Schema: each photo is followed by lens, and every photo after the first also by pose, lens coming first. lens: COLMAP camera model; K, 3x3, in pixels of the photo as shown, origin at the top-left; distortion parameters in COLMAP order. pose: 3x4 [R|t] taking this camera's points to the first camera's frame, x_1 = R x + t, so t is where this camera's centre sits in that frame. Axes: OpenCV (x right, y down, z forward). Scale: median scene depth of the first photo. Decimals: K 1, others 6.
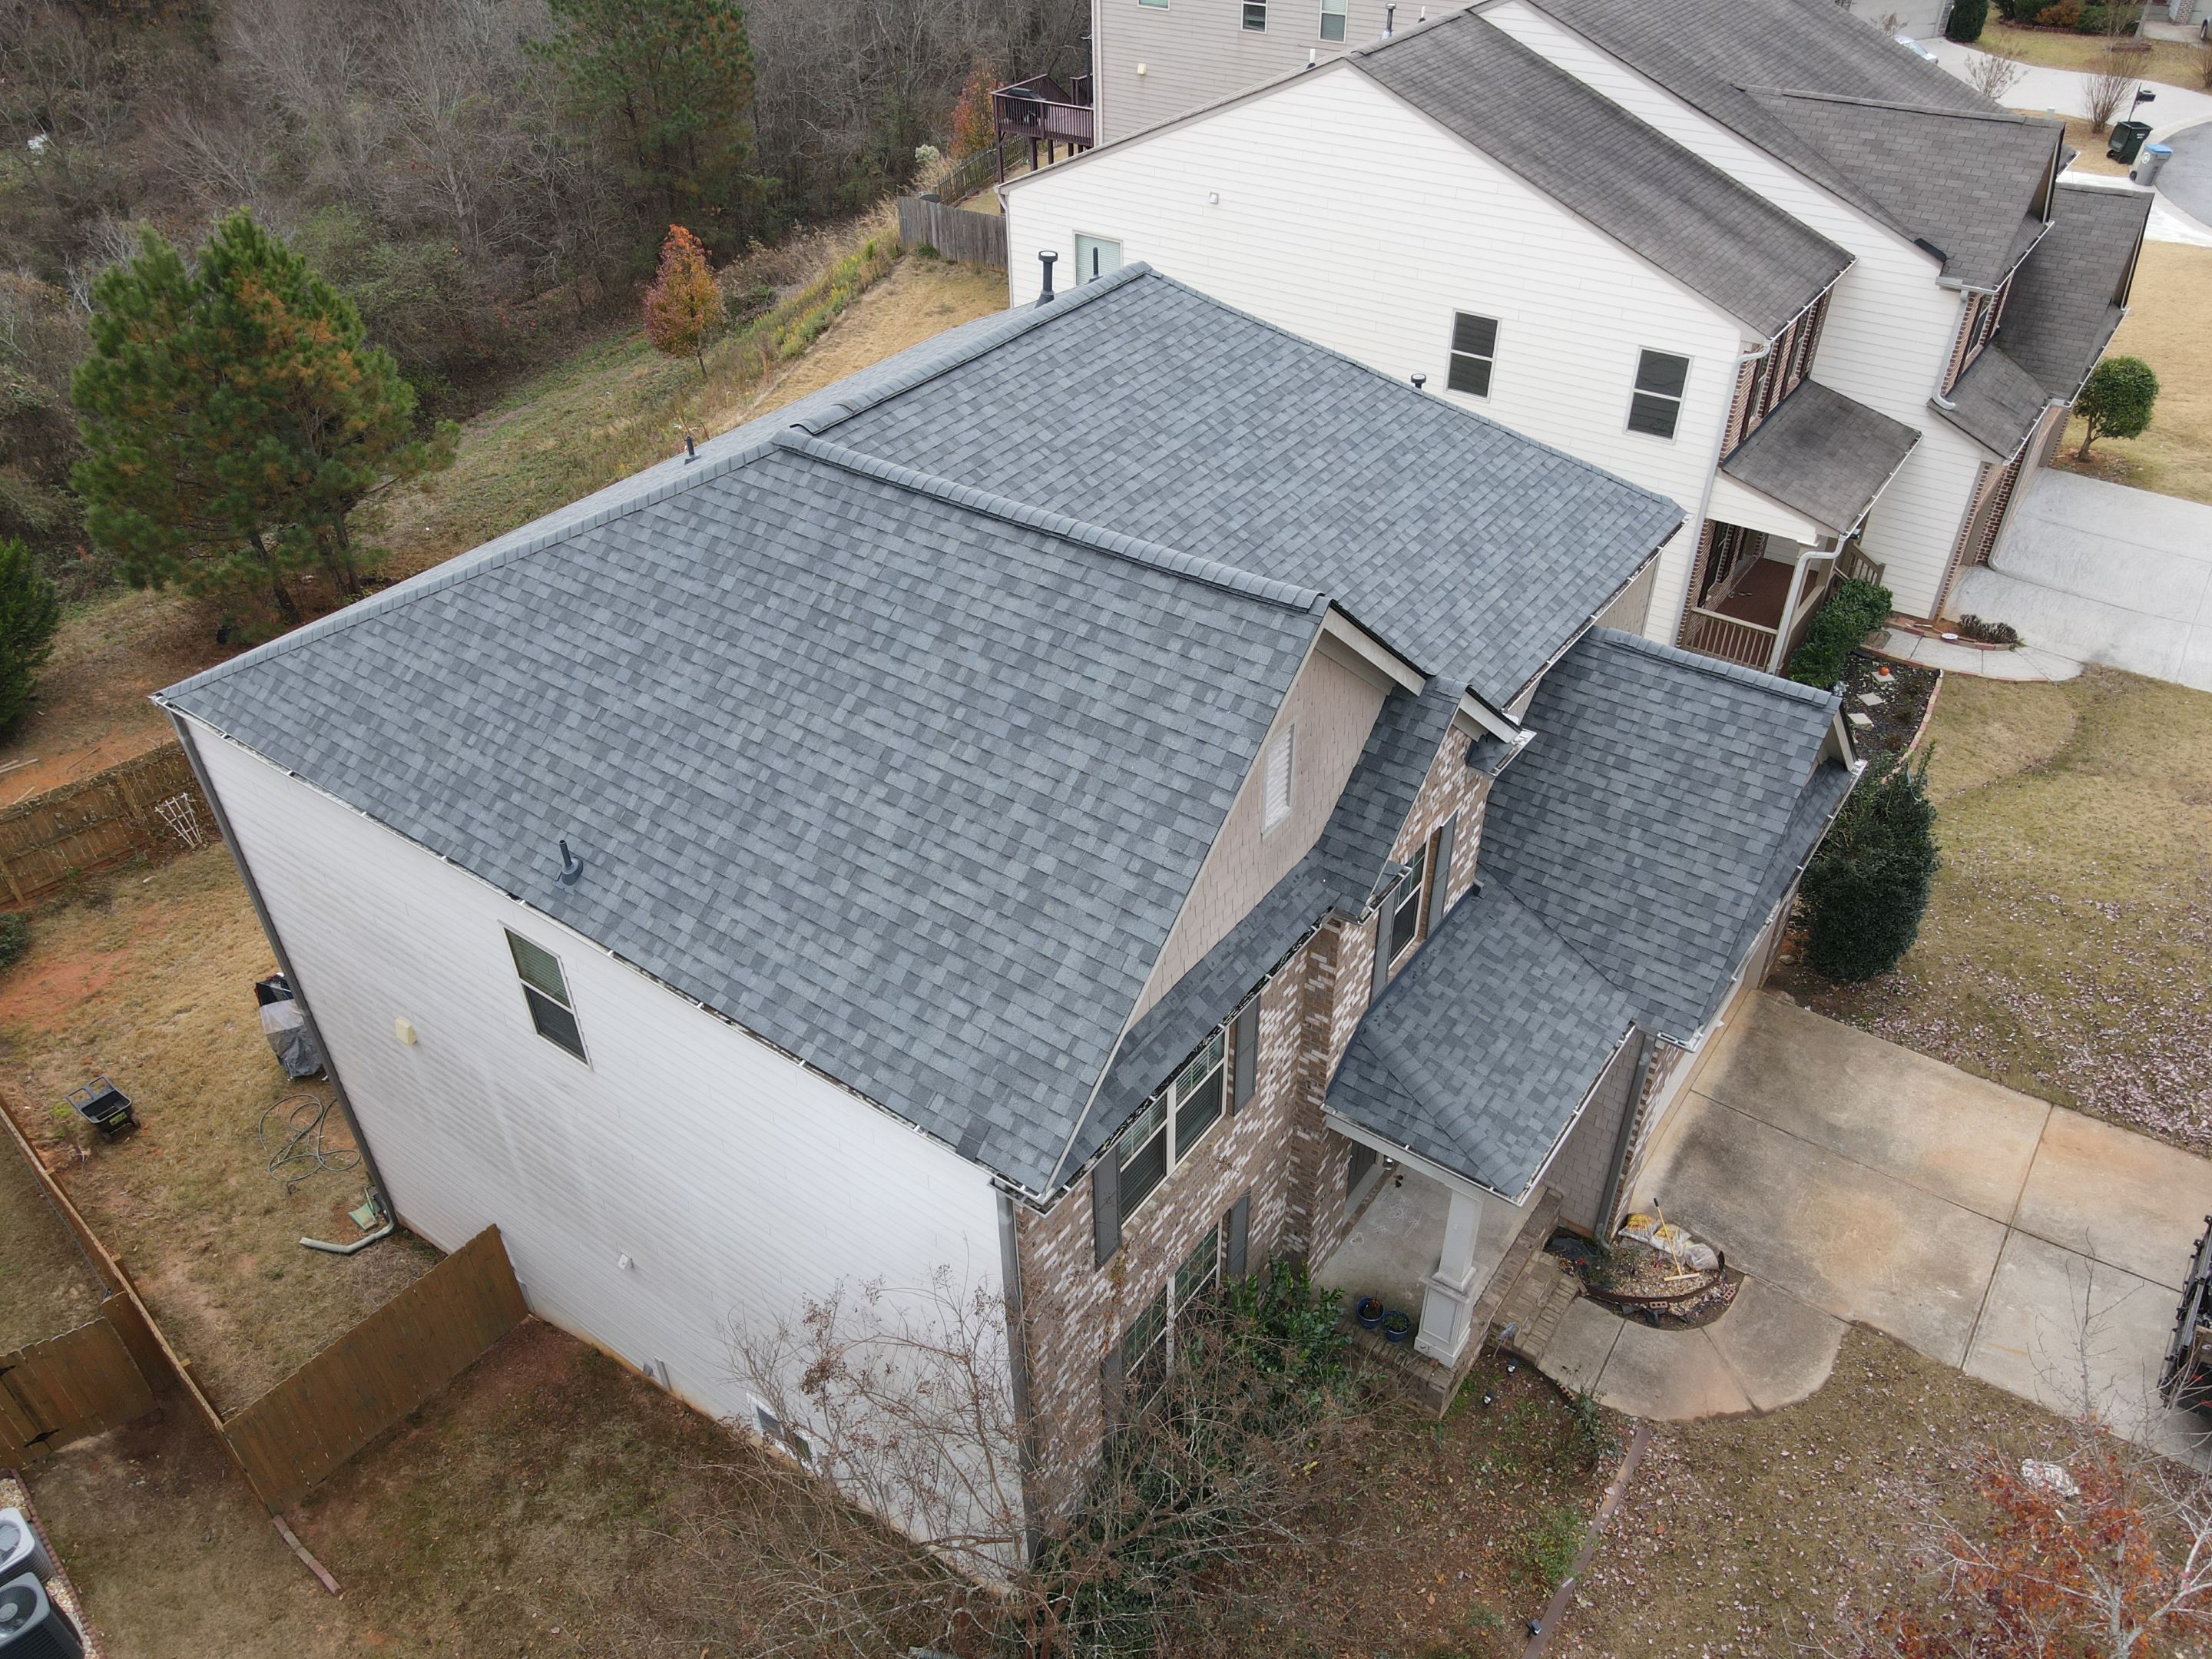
lens RADIAL K [[1613.5, 0, 1104.5], [0, 1613.5, 840.1], [0, 0, 1]] dist [0.008474, 0.012164]
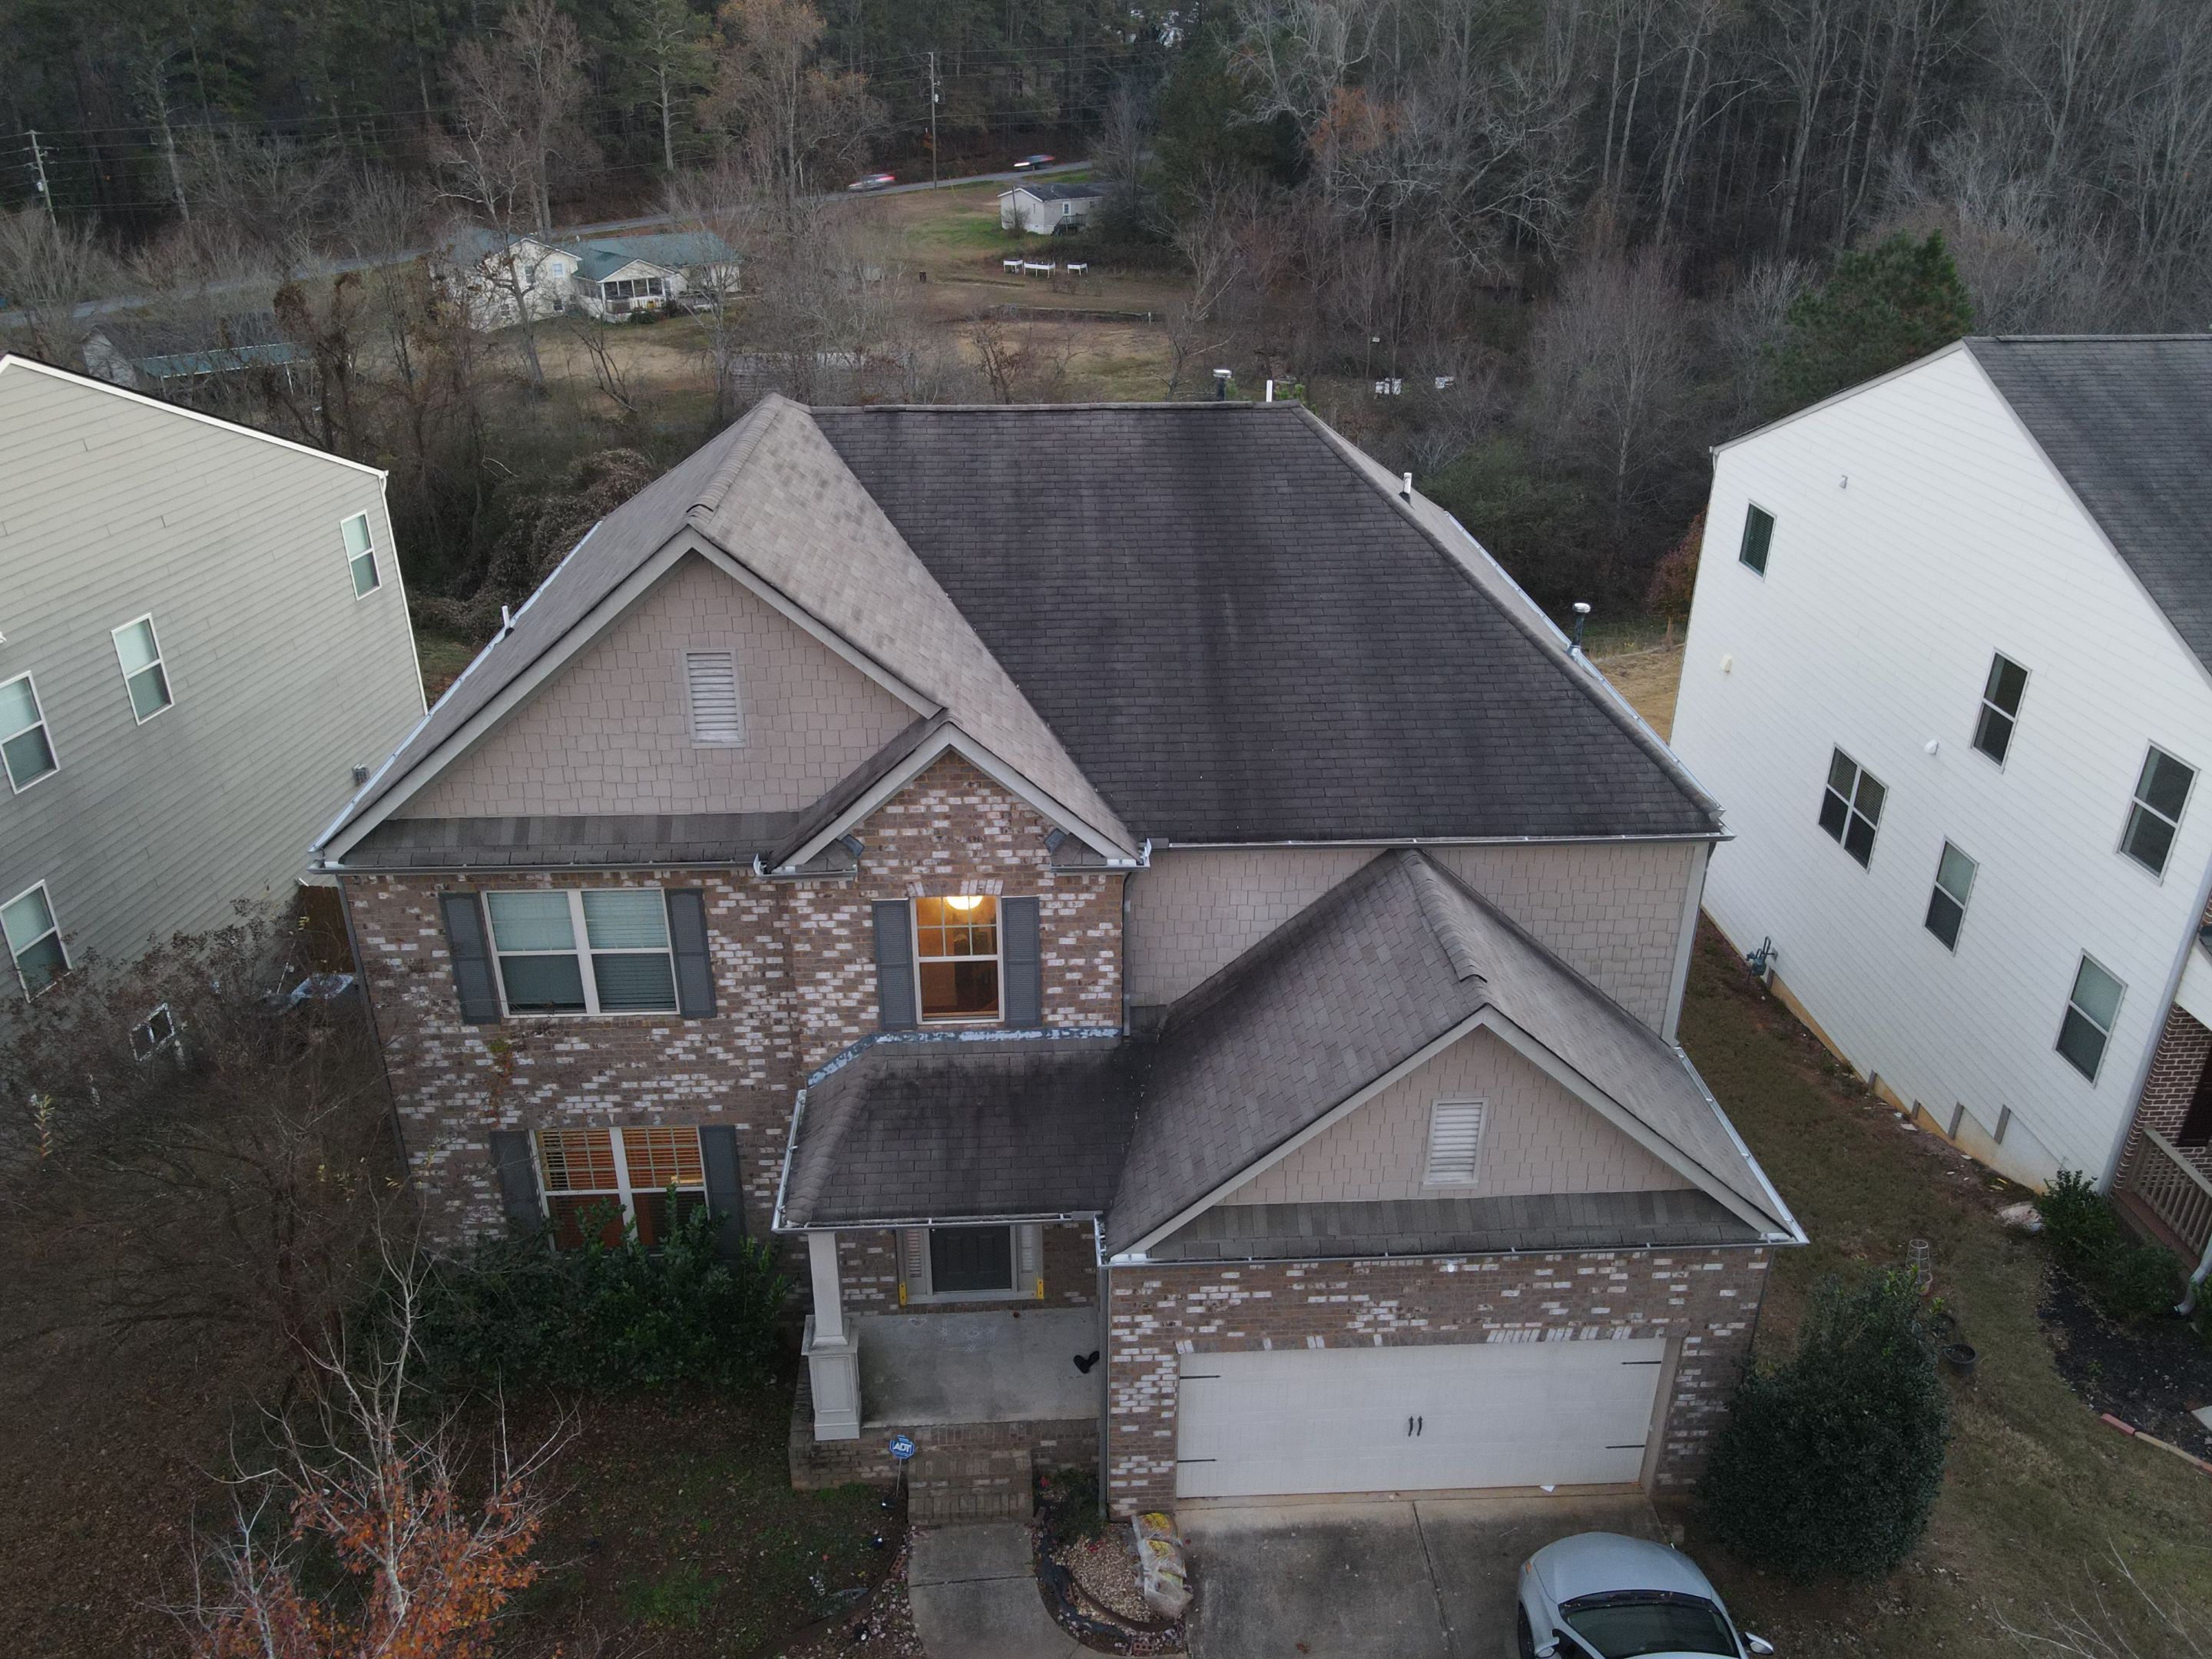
lens RADIAL K [[1613.5, 0, 1103.4], [0, 1613.5, 843.3], [0, 0, 1]] dist [0.008474, 0.012164]
pose [[0.625794, 0.360618, -0.691619, 0.977529], [-0.481809, 0.876029, 0.020819, -0.093543], [0.613386, 0.320200, 0.721963, 0.351565]]
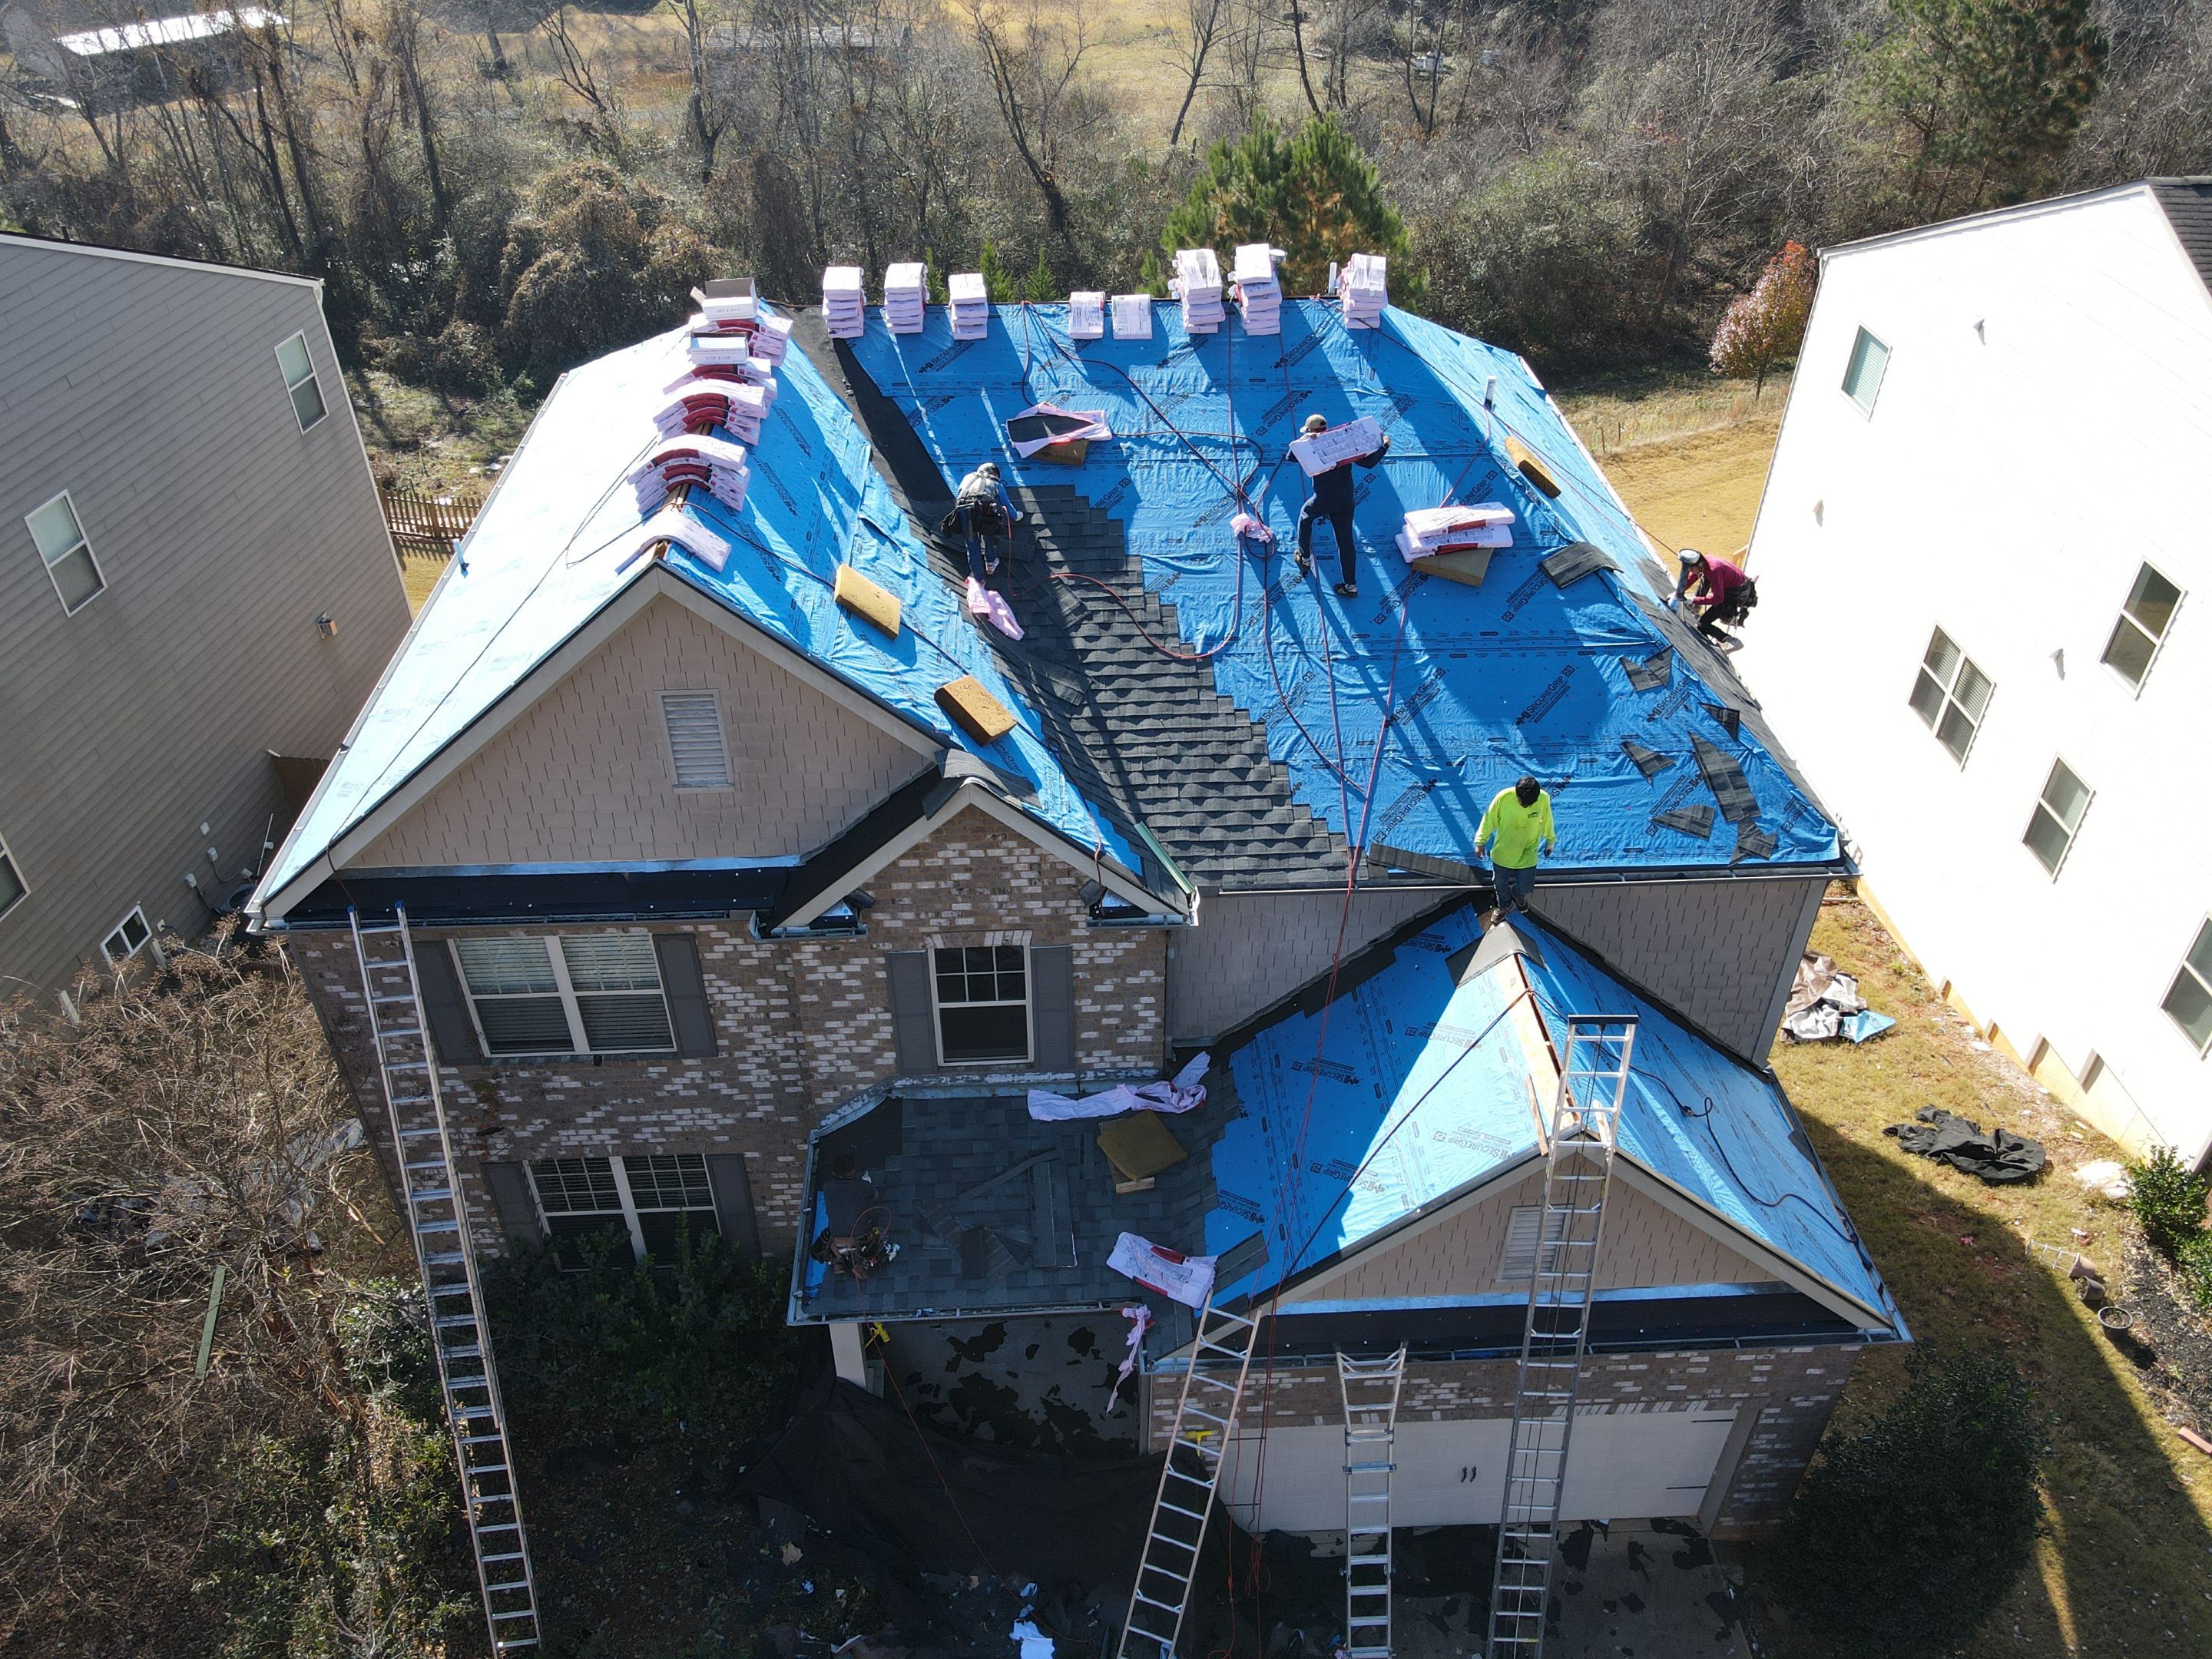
lens RADIAL K [[1613.5, 0, 1103.7], [0, 1613.5, 837.3], [0, 0, 1]] dist [0.008474, 0.012164]
pose [[0.622935, 0.486407, -0.612667, 0.791442], [-0.480348, 0.855987, 0.191184, -0.262670], [0.617428, 0.175198, 0.766869, 0.377708]]
